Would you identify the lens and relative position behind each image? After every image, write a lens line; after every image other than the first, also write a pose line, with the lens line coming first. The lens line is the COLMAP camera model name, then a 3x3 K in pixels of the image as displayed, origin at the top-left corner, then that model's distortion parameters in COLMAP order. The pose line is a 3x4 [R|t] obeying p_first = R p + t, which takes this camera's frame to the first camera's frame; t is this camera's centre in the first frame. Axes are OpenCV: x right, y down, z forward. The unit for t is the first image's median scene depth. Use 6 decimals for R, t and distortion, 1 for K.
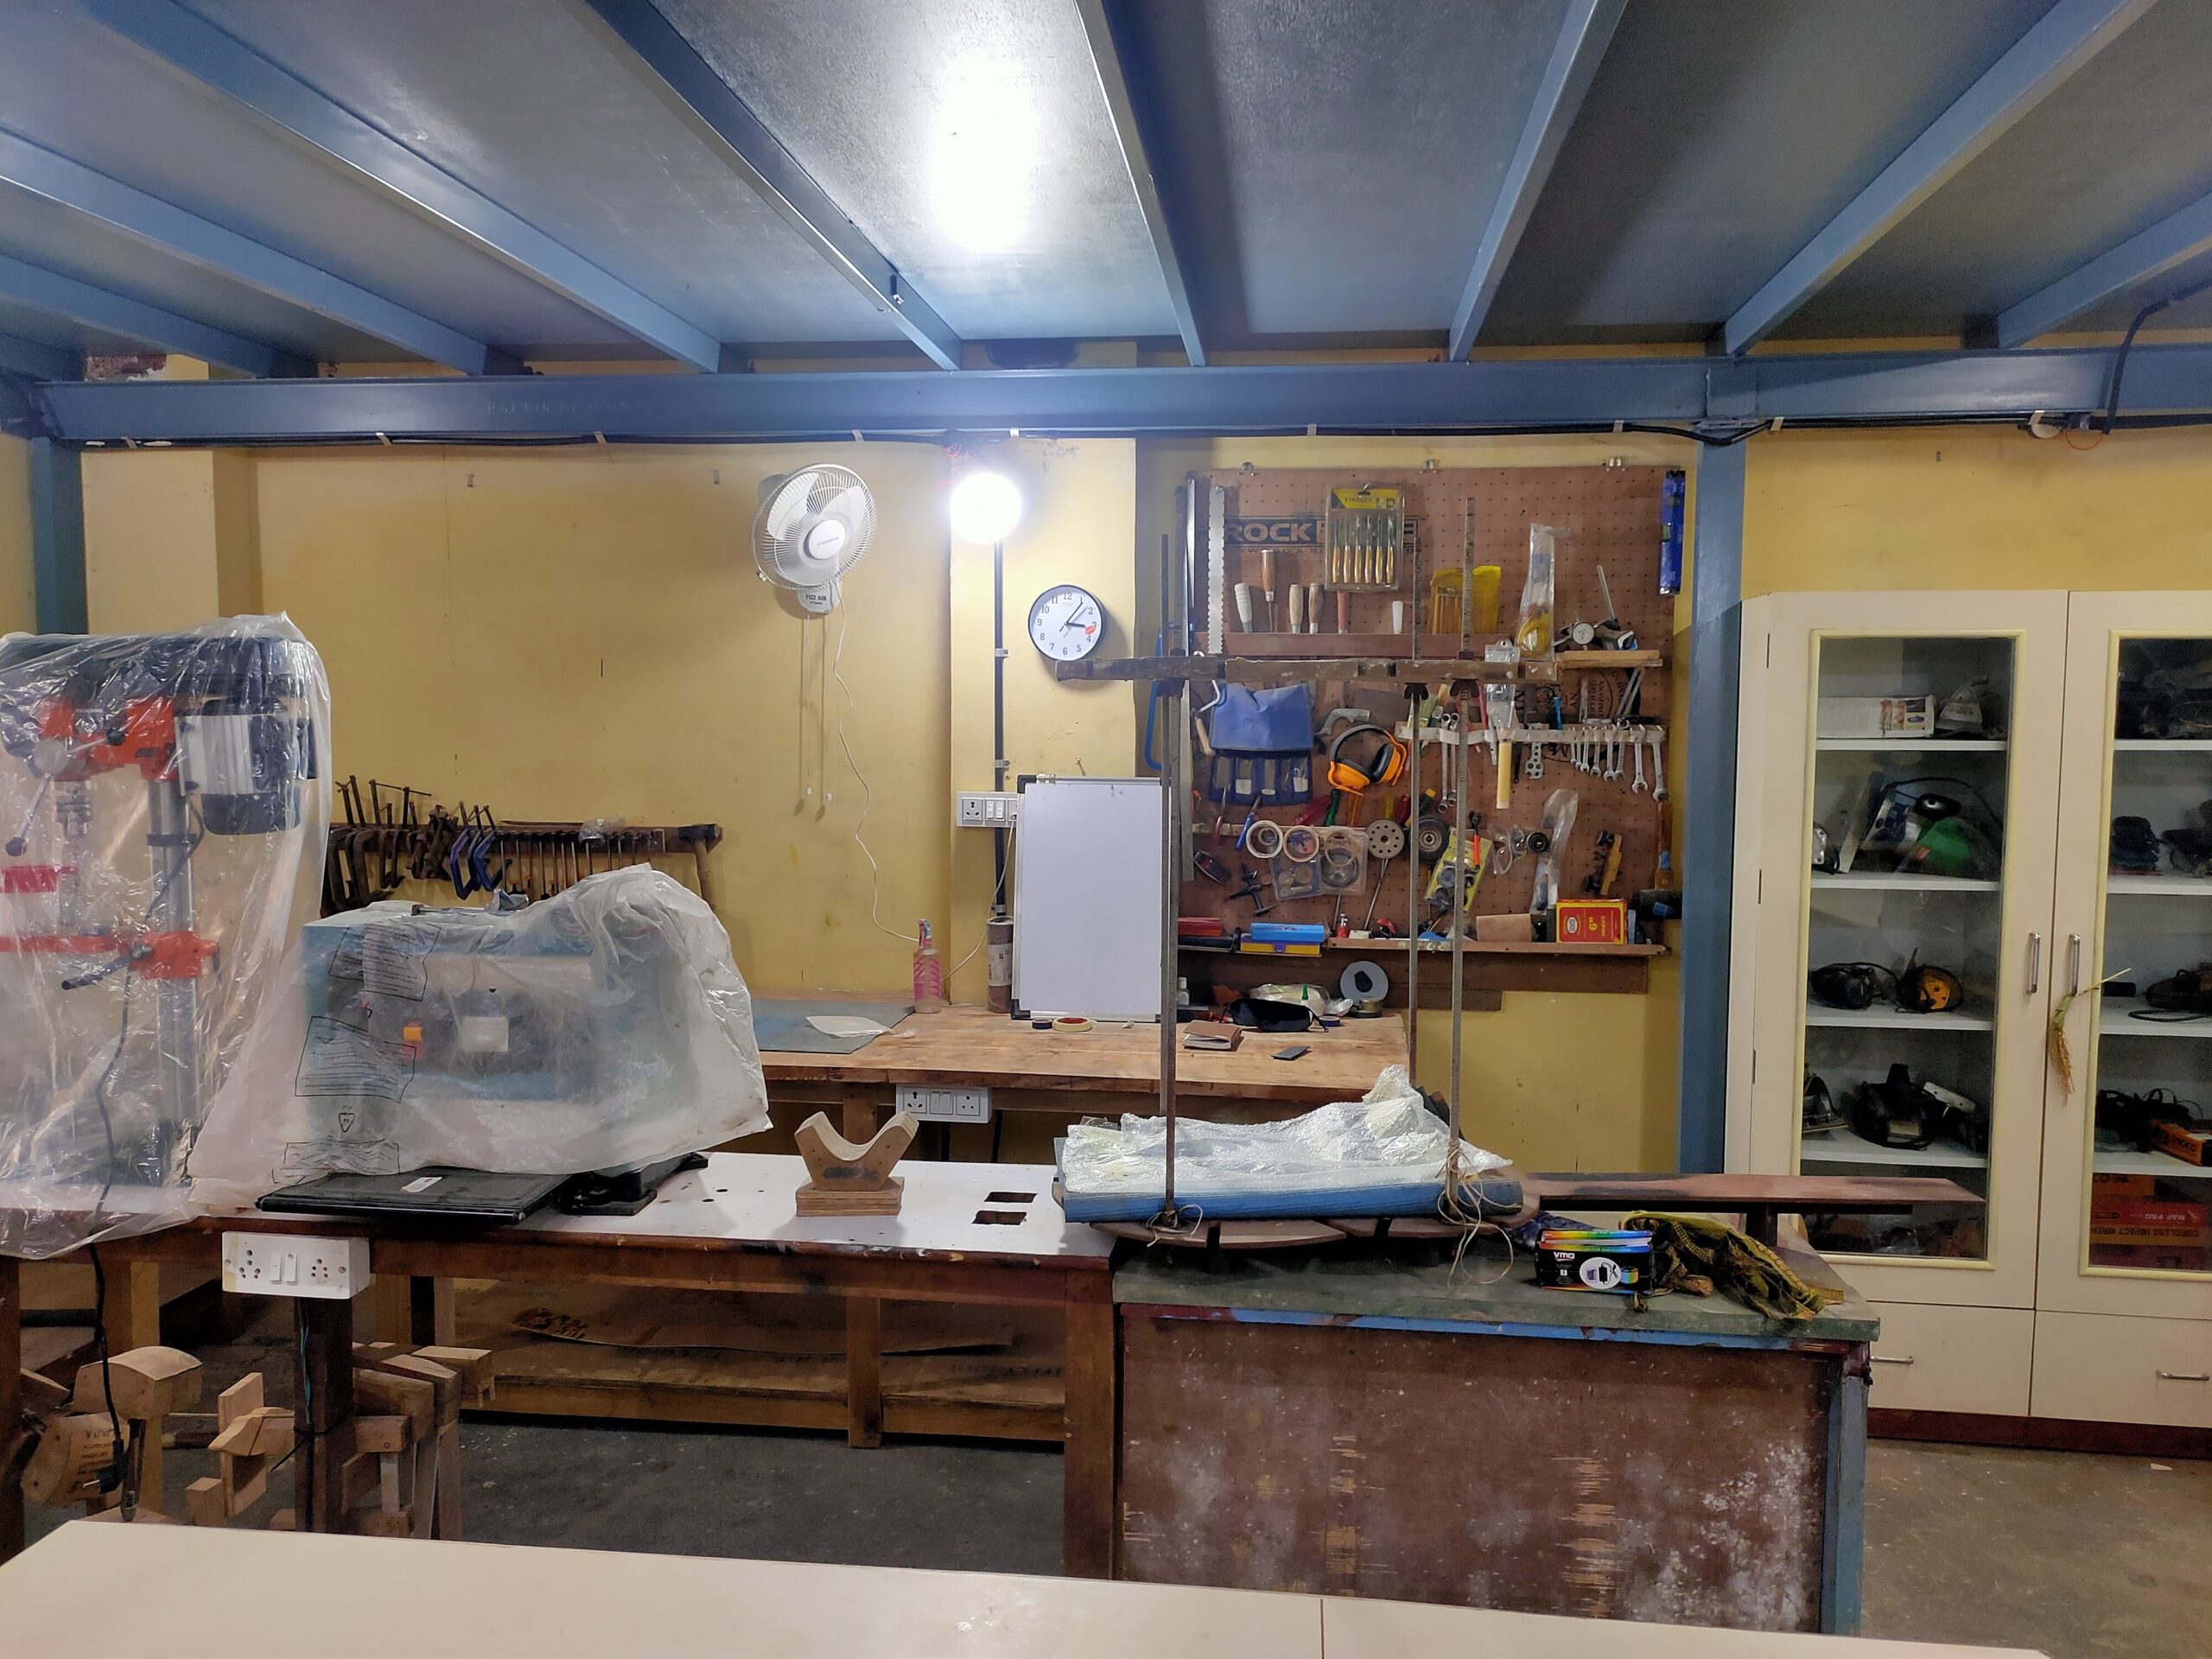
lens RADIAL K [[1662.8, 0, 1095.9], [0, 1662.8, 824.6], [0, 0, 1]] dist [0.042281, -0.032147]
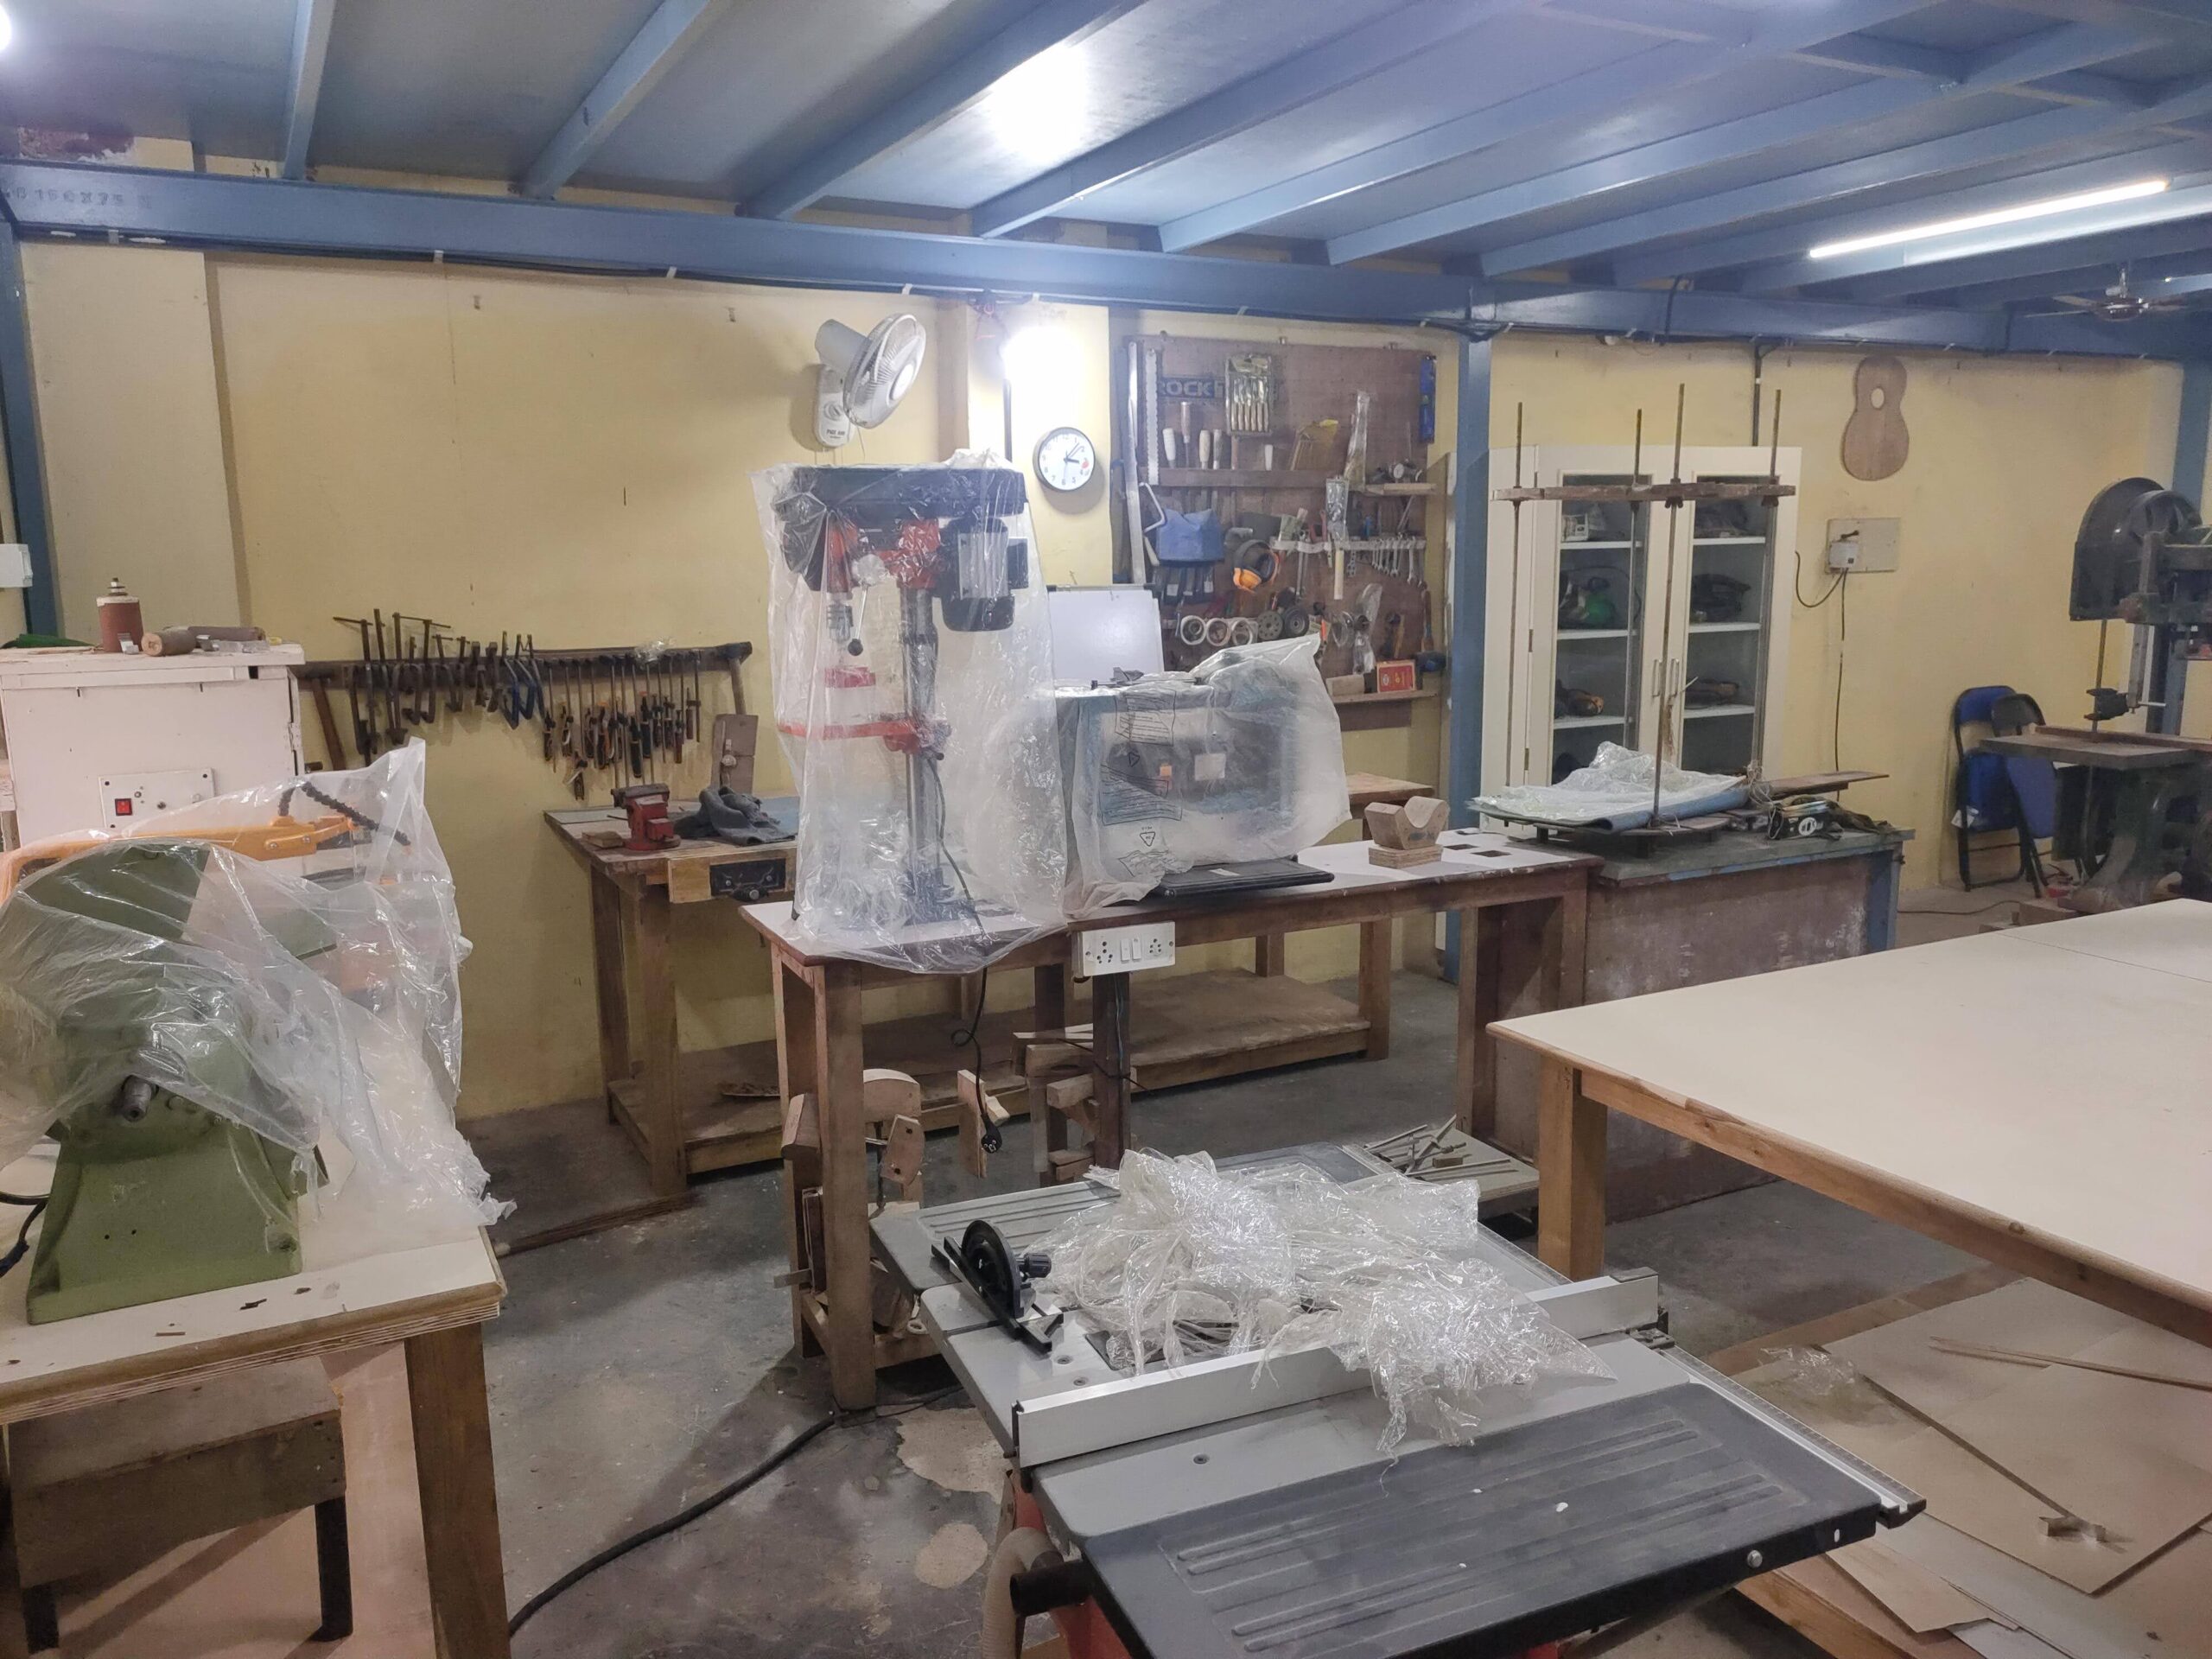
lens RADIAL K [[1662.8, 0, 1088.5], [0, 1662.8, 830.8], [0, 0, 1]] dist [0.042281, -0.032147]
pose [[0.827946, -0.111073, 0.549699, -0.710978], [0.055794, 0.991642, 0.116336, 0.008483], [-0.558026, -0.065650, 0.827223, -0.039344]]
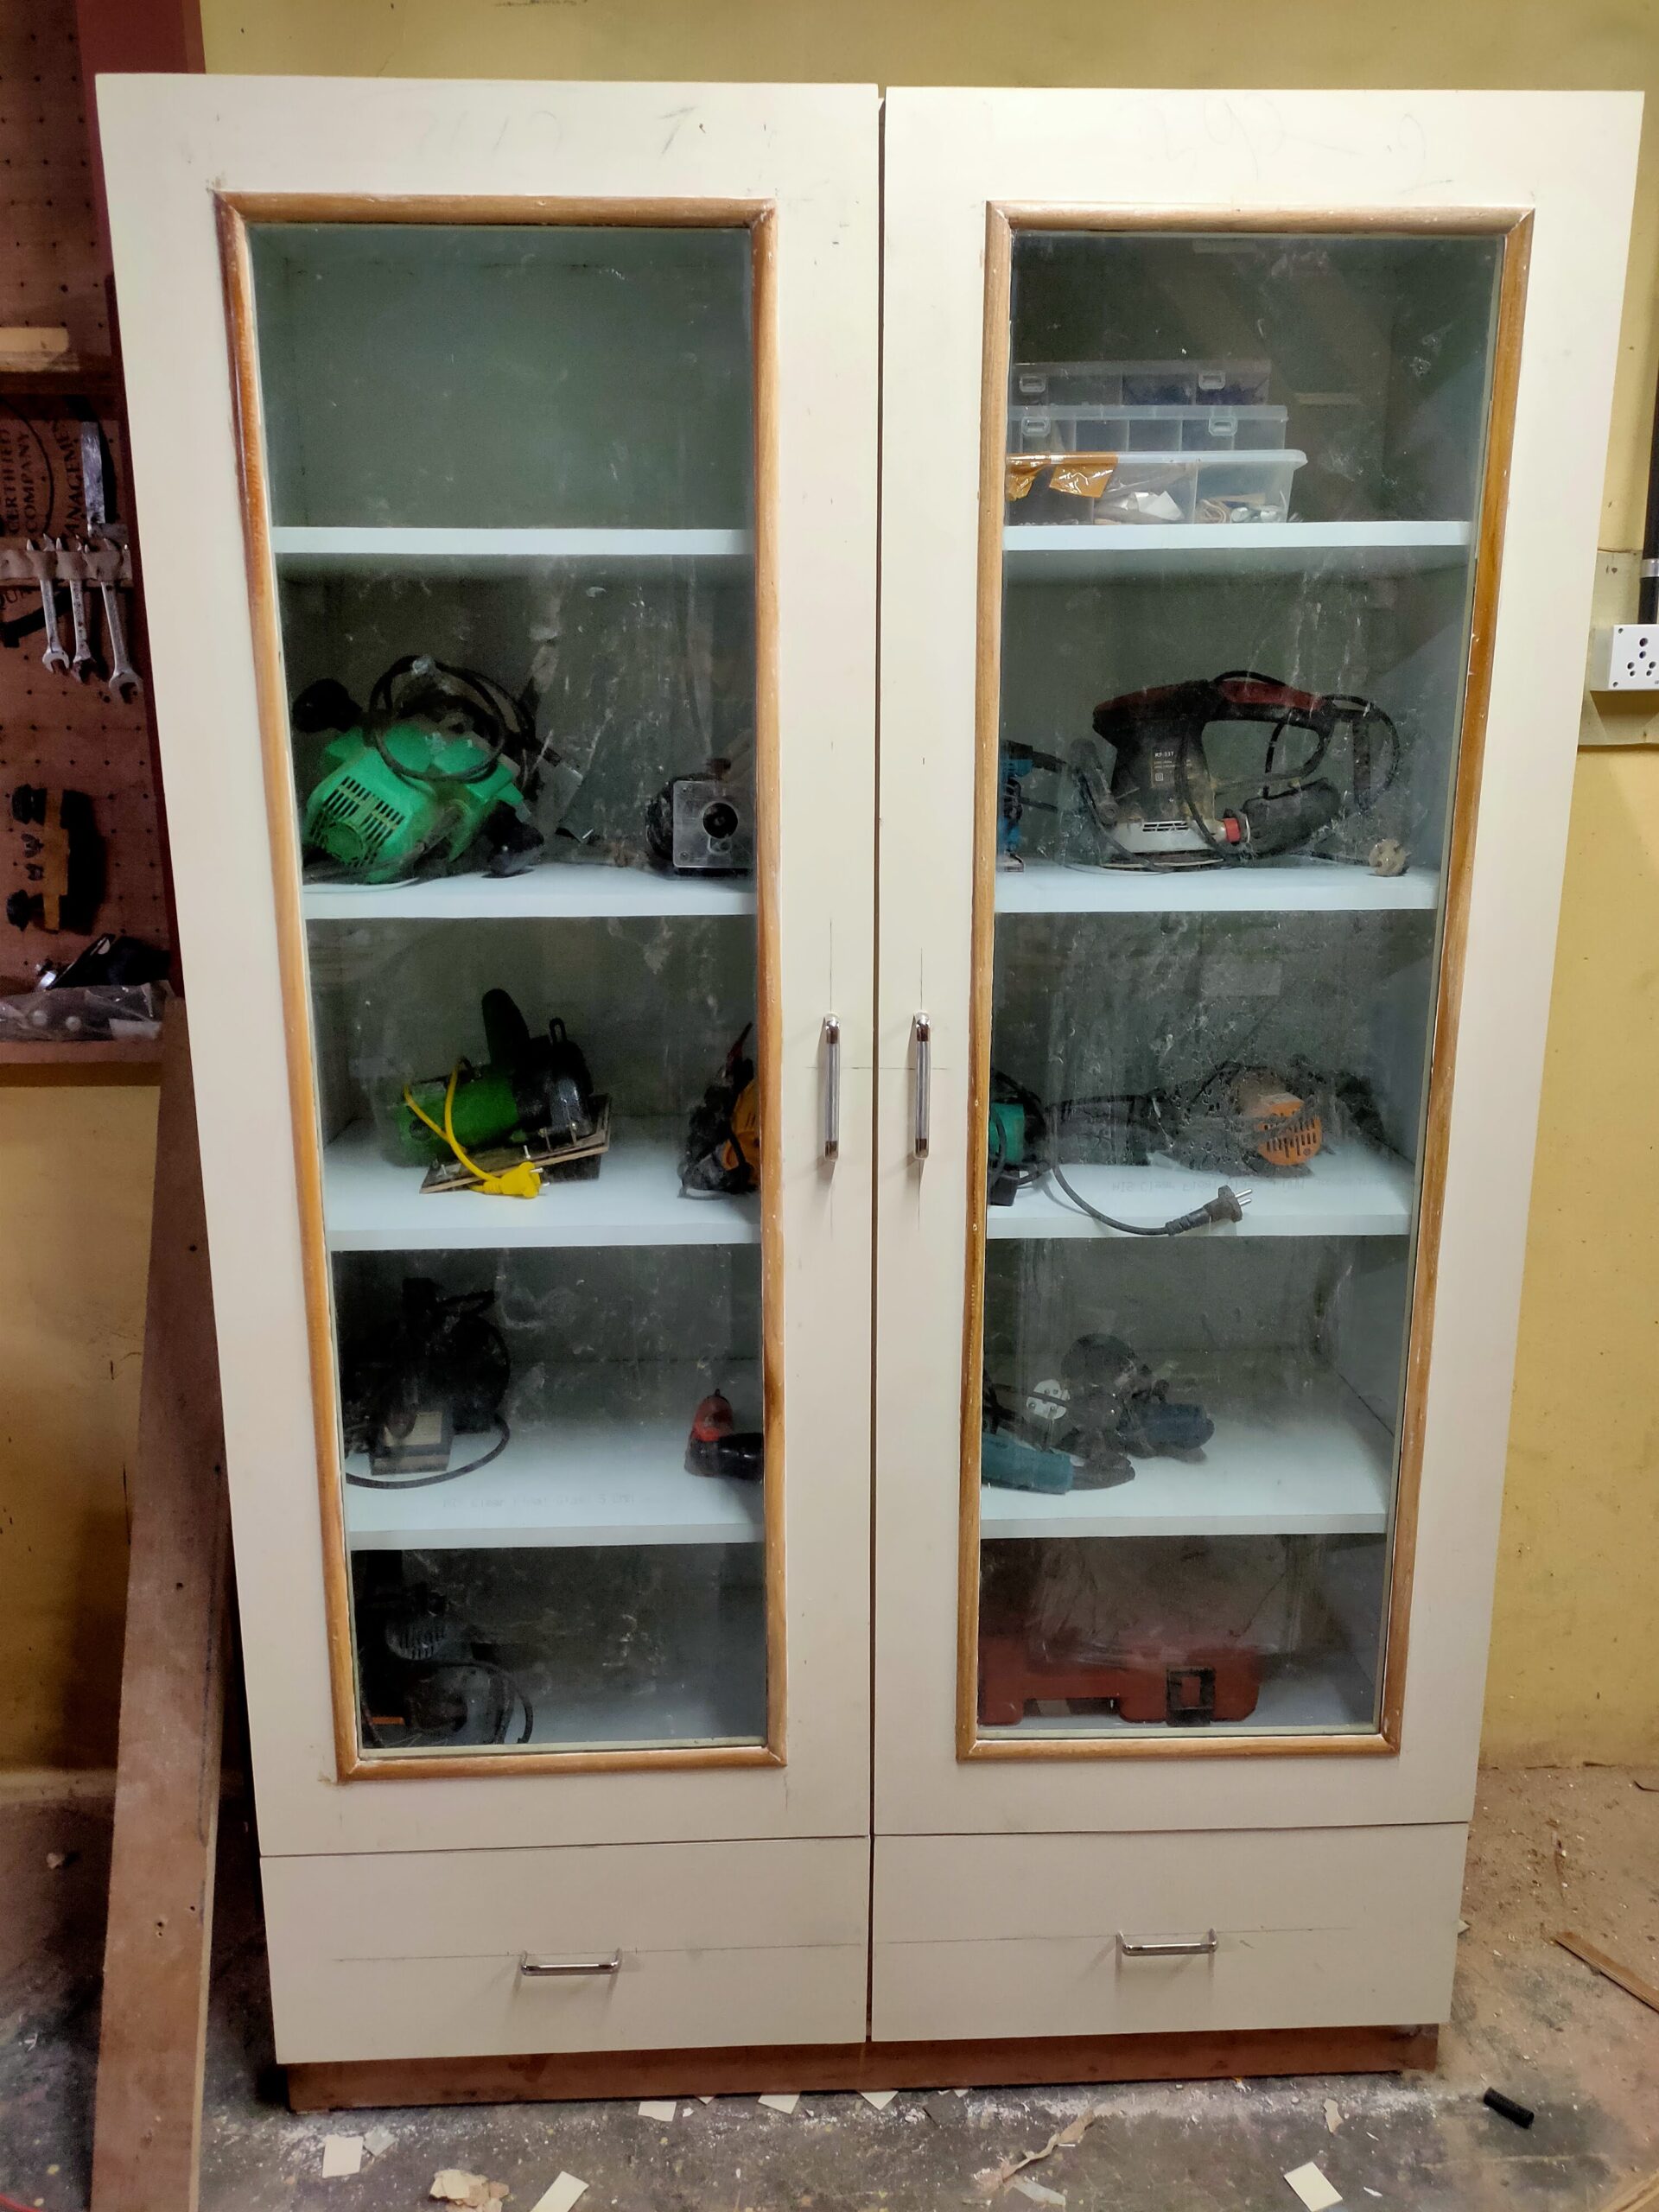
lens RADIAL K [[1662.8, 0, 828.1], [0, 1662.8, 1107.5], [0, 0, 1]] dist [0.042281, -0.032147]
pose [[0.986338, -0.038307, 0.160218, 0.431946], [0.015655, 0.989982, 0.140321, 0.027106], [-0.163989, -0.135896, 0.977057, 0.528536]]
